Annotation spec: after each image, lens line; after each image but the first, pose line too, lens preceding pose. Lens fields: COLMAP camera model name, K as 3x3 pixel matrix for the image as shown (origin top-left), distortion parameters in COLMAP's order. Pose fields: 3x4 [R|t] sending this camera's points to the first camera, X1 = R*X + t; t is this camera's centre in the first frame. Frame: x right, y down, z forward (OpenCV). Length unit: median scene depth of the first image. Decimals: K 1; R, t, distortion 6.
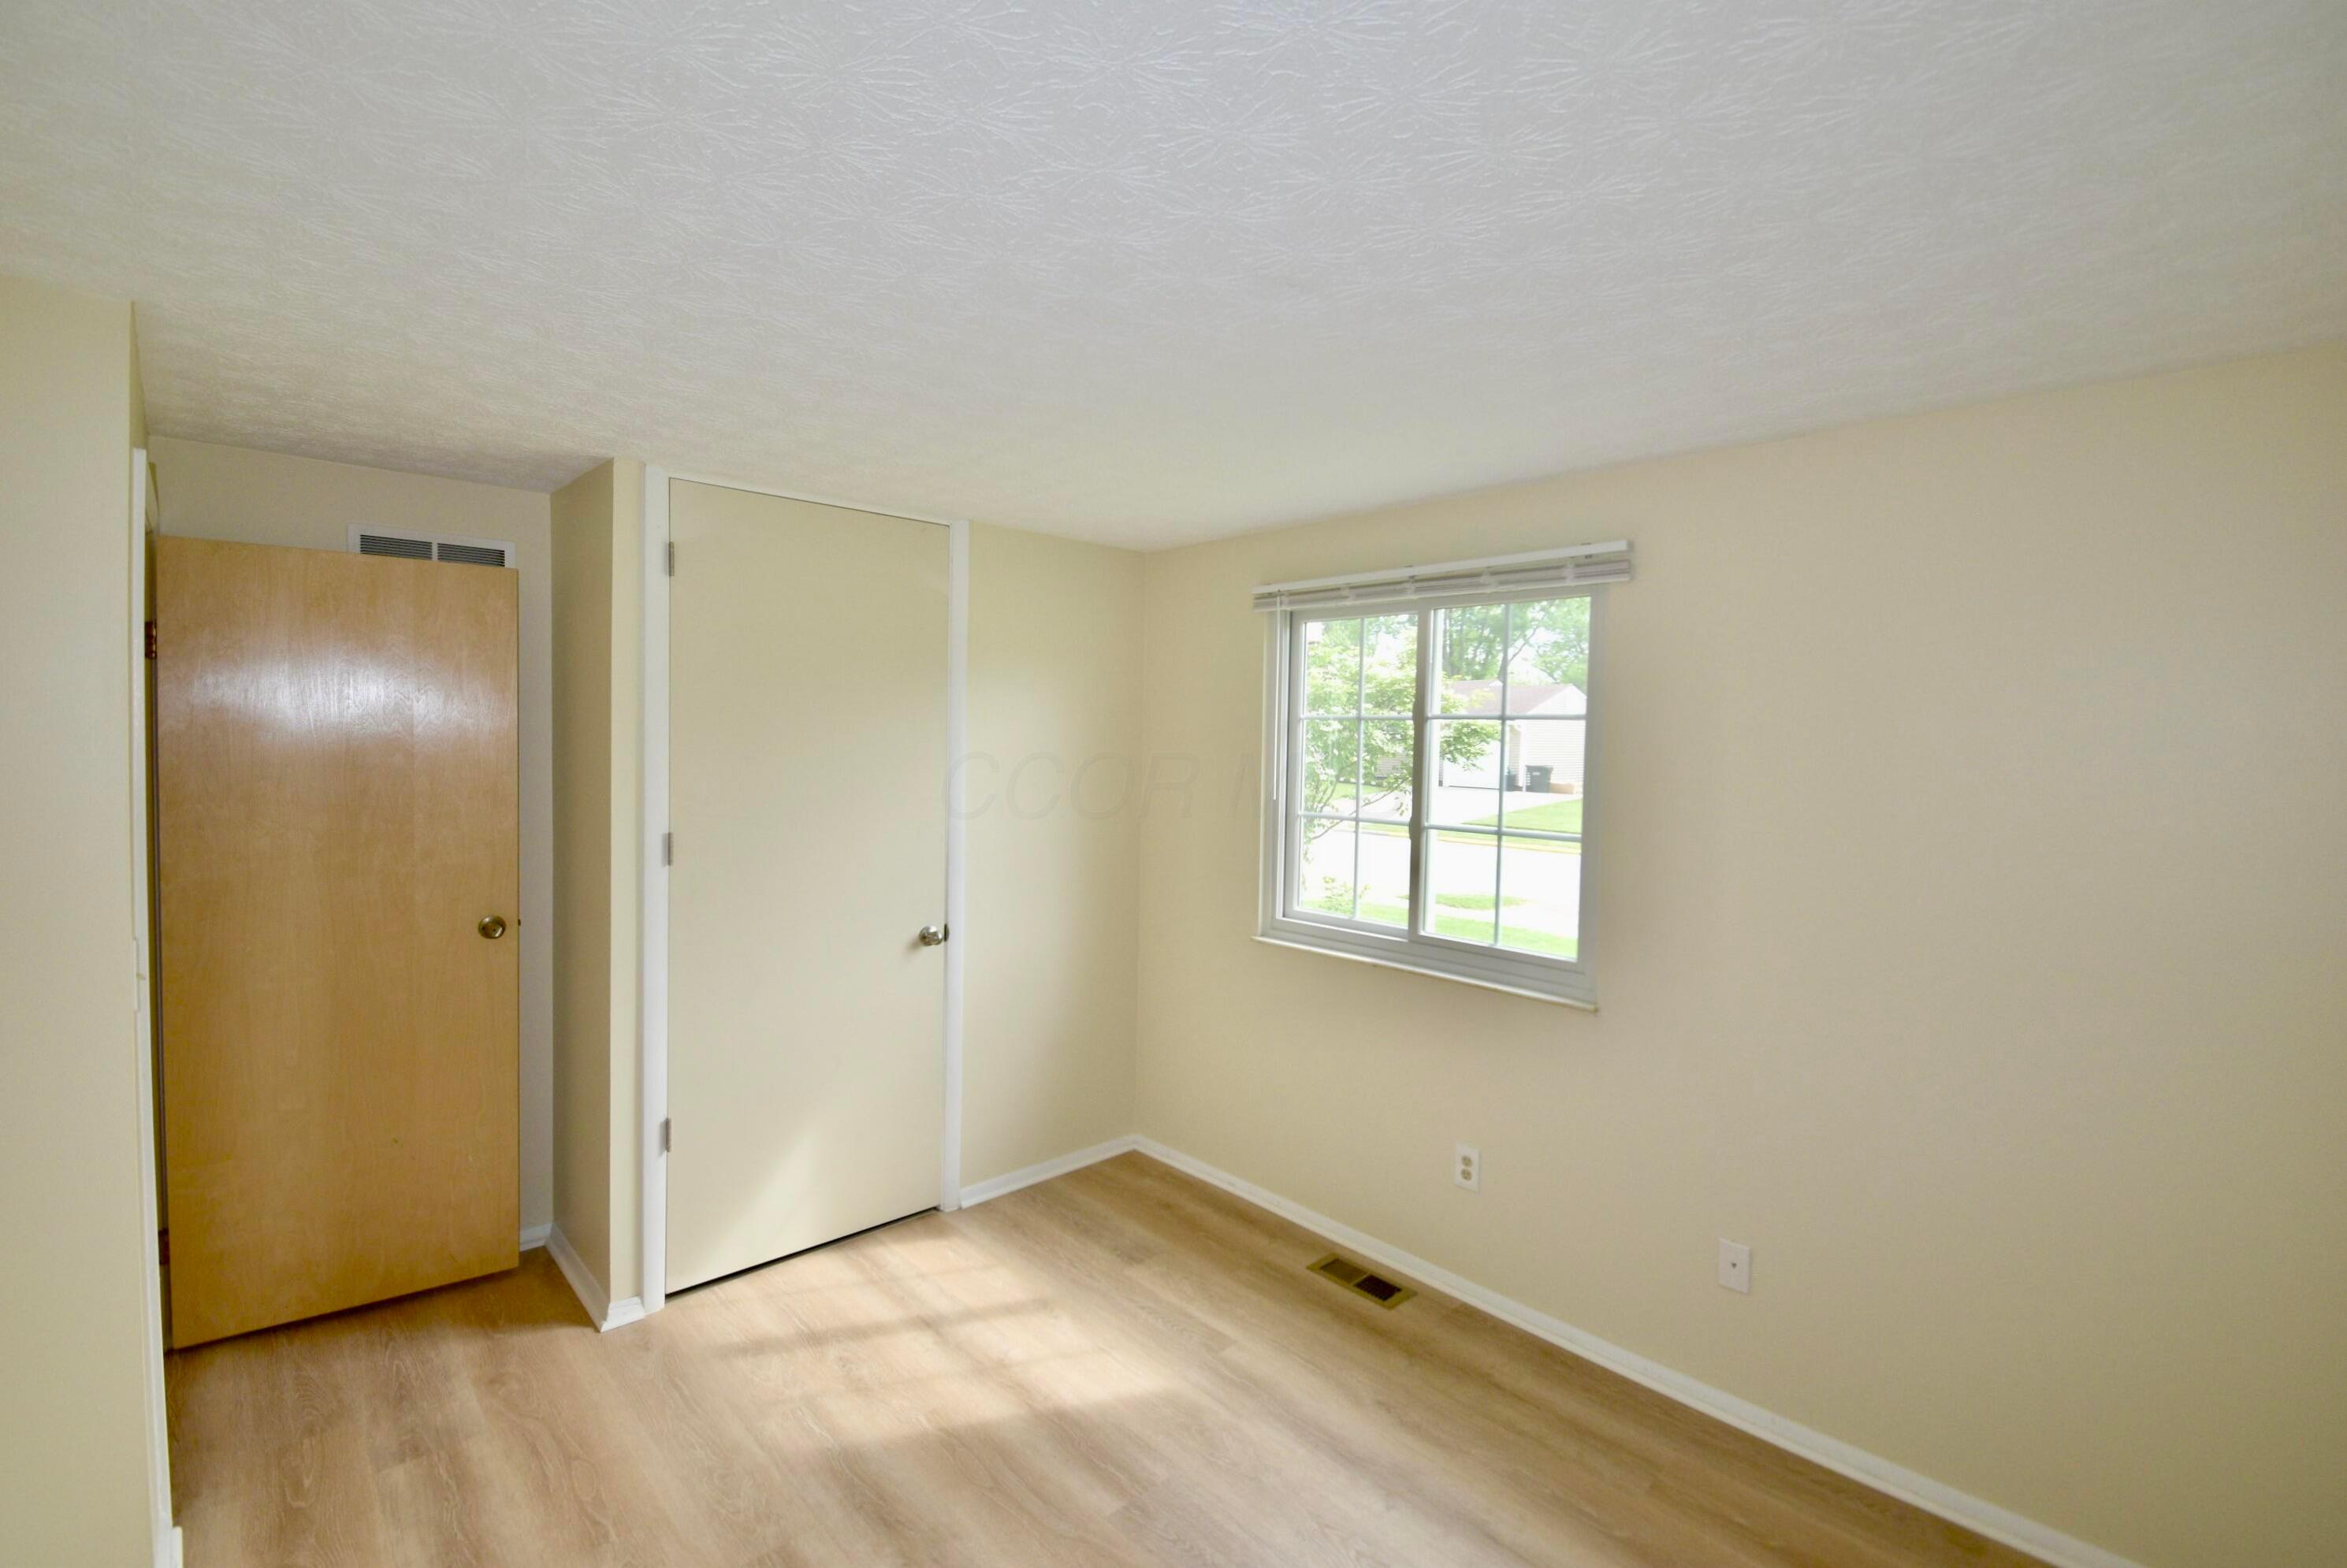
lens RADIAL K [[1038.6, 0, 1173.0], [0, 1038.6, 769.6], [0, 0, 1]] dist [0.002644, -0.014804]
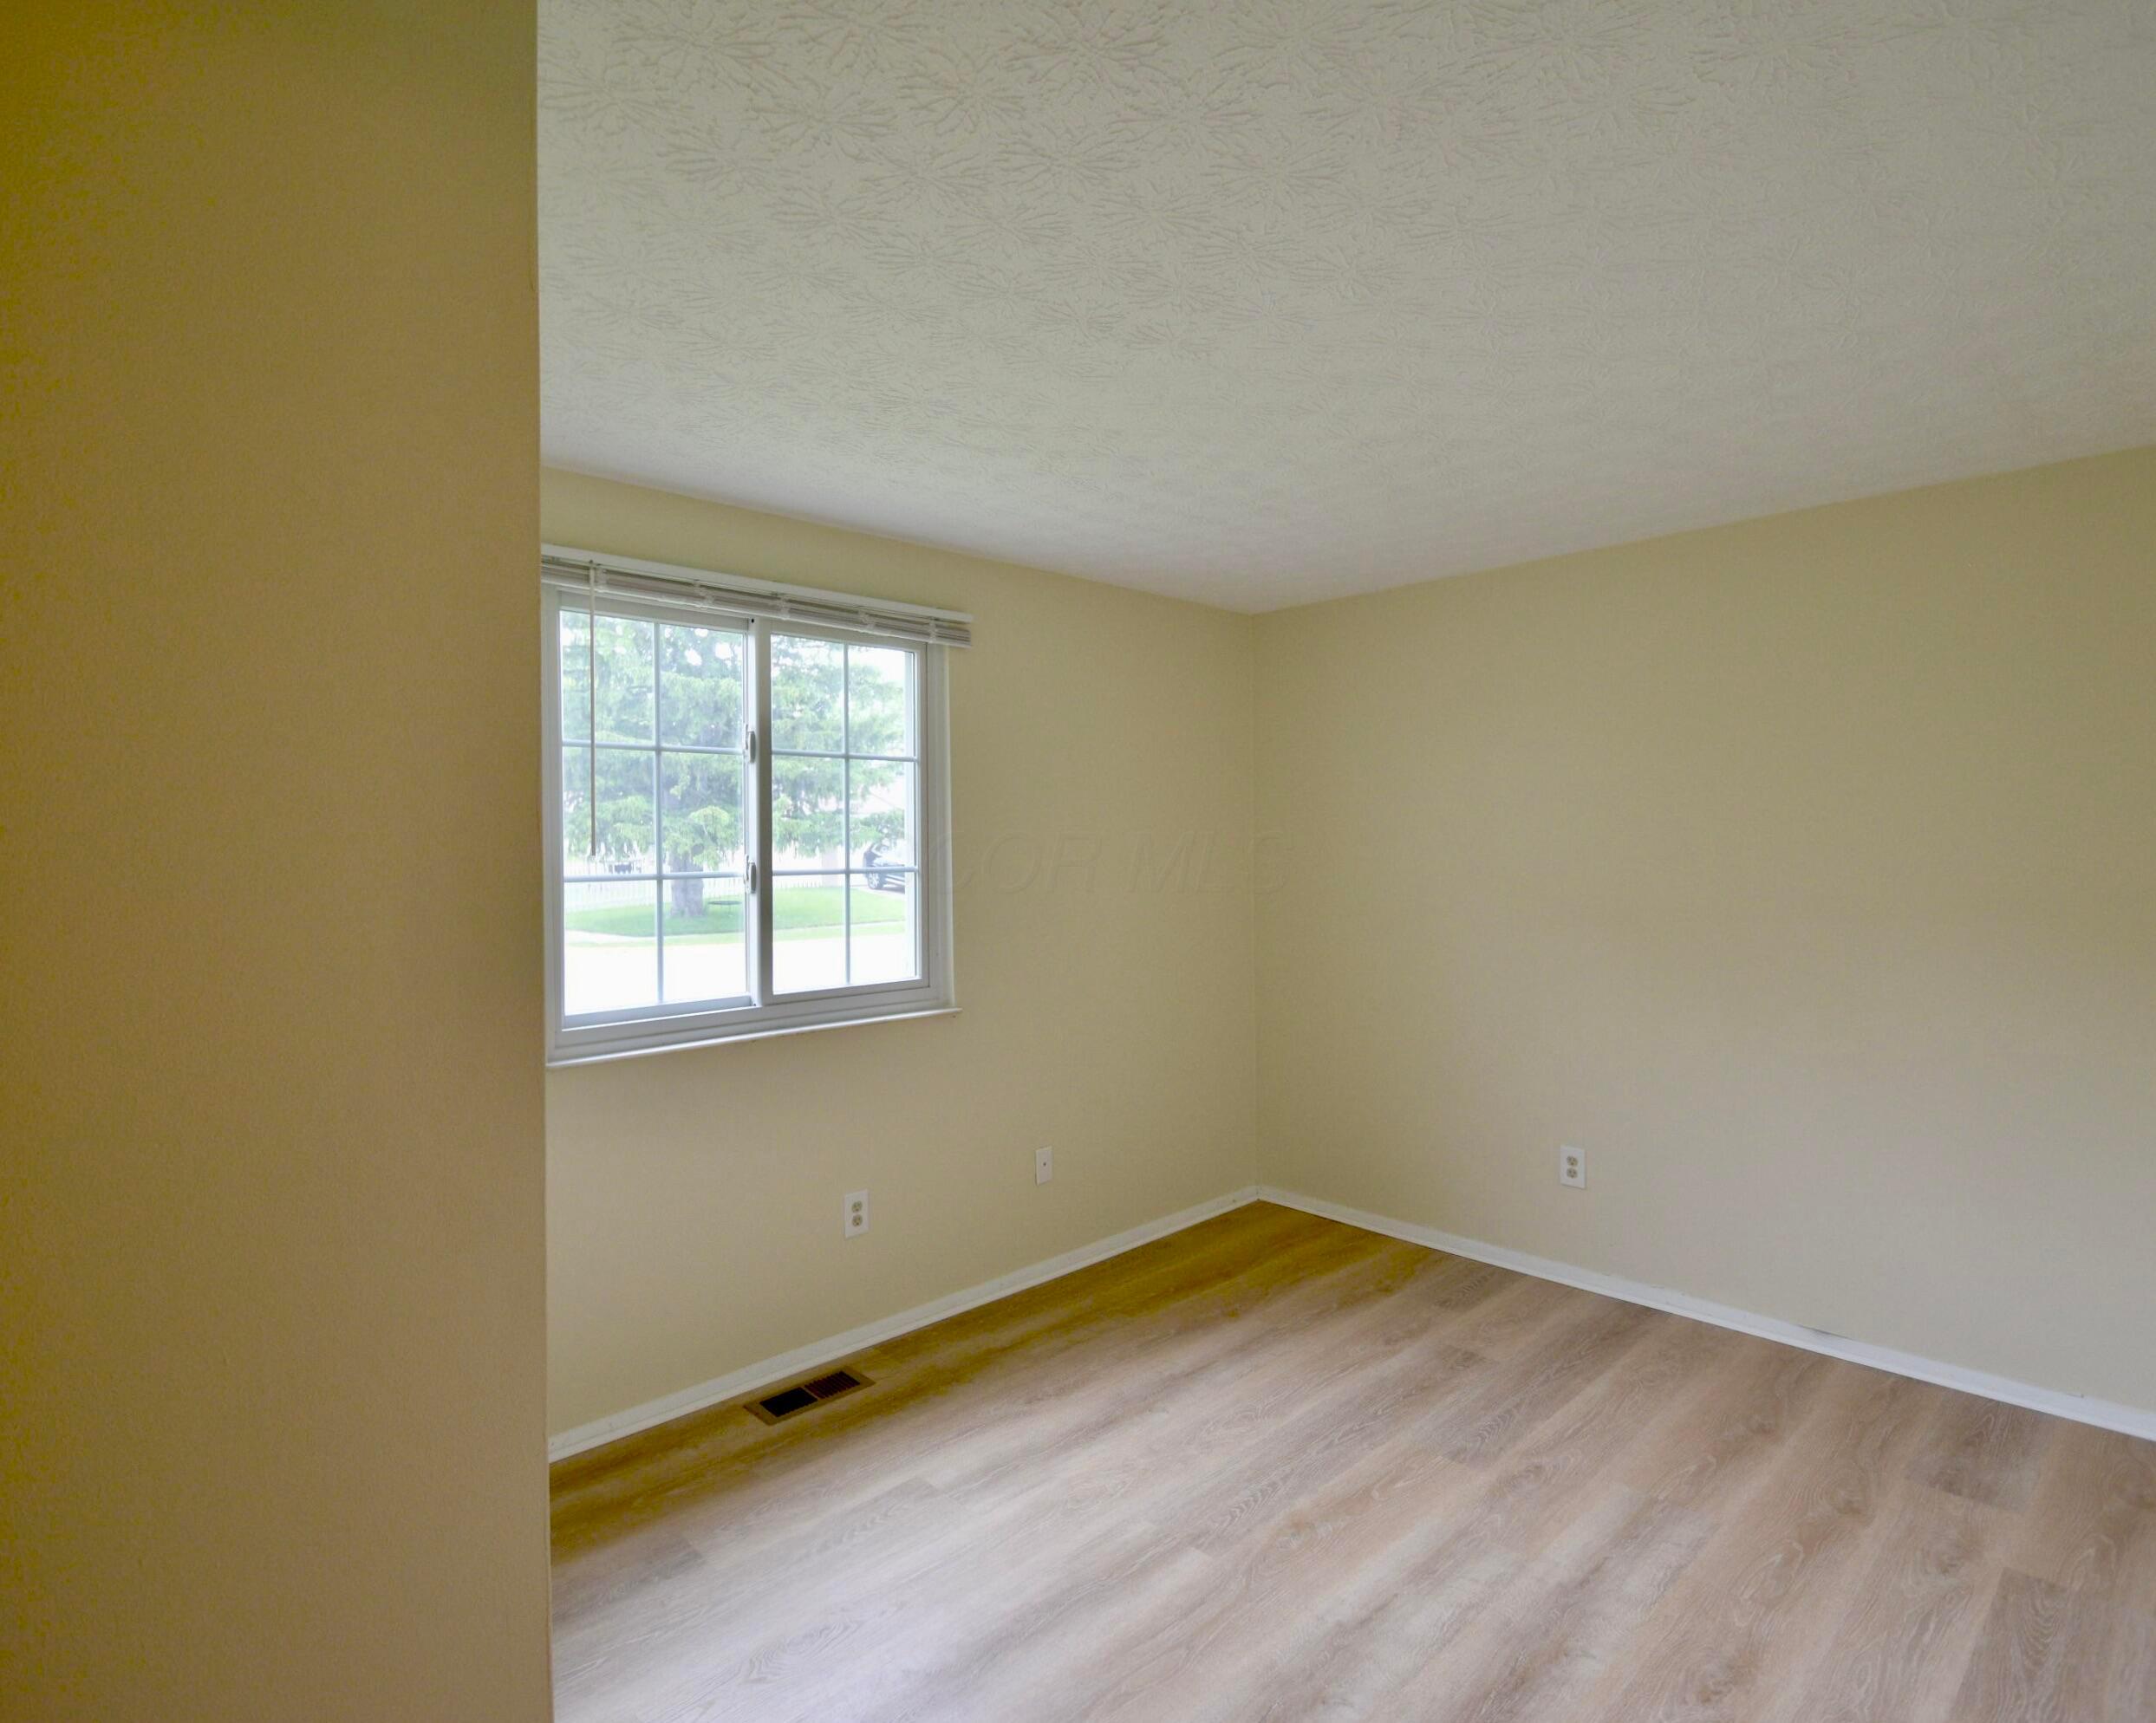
lens RADIAL K [[1145.9, 0, 1077.1], [0, 1145.9, 851.7], [0, 0, 1]] dist [0.000302, -0.000110]
pose [[-0.015527, -0.035162, 0.999261, -0.832468], [0.040077, 0.998556, 0.035760, 0.011401], [-0.999076, 0.040603, -0.014095, 0.833565]]
